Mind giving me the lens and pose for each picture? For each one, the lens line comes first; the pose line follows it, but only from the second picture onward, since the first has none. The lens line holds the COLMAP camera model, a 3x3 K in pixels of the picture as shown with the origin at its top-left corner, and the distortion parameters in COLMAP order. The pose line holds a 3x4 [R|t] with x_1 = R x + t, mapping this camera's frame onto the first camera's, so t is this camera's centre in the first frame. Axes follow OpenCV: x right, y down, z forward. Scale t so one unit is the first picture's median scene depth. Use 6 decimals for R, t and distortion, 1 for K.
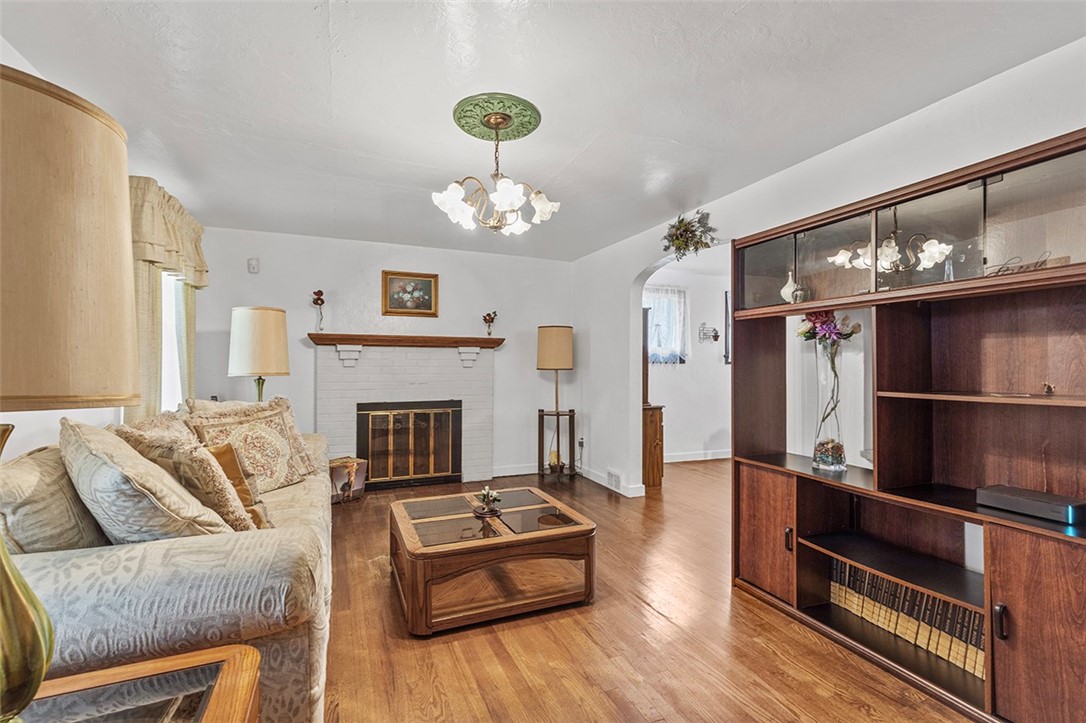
lens RADIAL K [[499.3, 0, 538.8], [0, 499.3, 361.4], [0, 0, 1]] dist [0.011559, -0.001721]
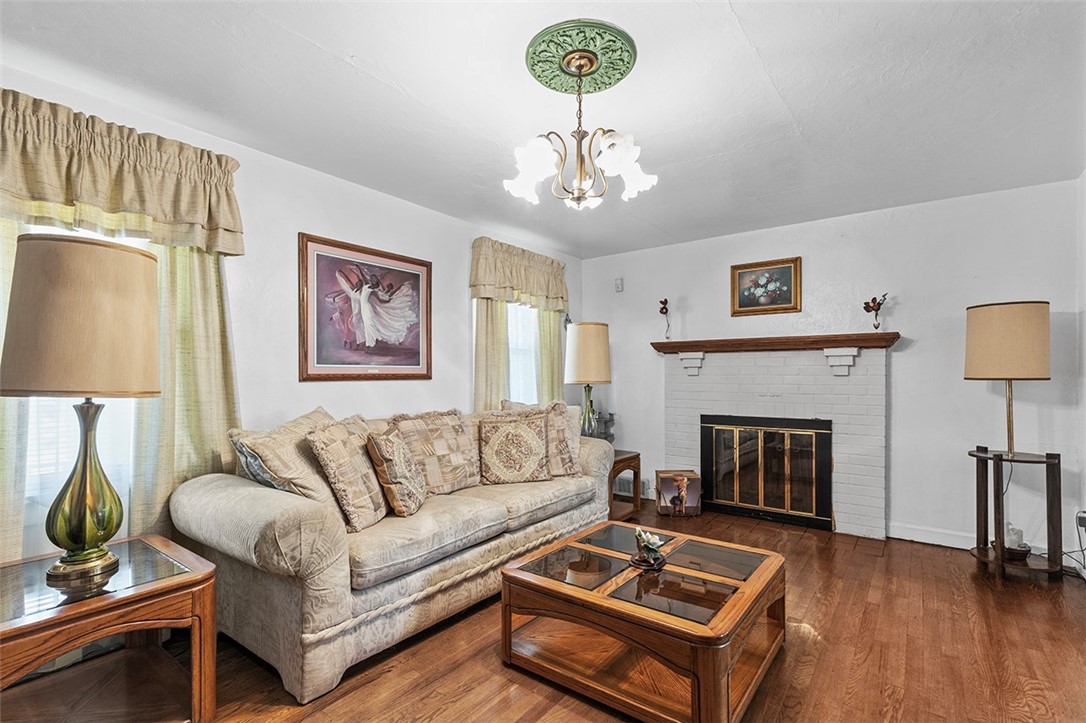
lens RADIAL K [[499.3, 0, 548.0], [0, 499.3, 376.5], [0, 0, 1]] dist [0.011559, -0.001721]
pose [[0.505623, -0.000167, -0.862755, 0.284190], [0.010820, 0.999923, 0.006148, 0.003730], [0.862687, -0.012444, 0.505585, 0.274433]]
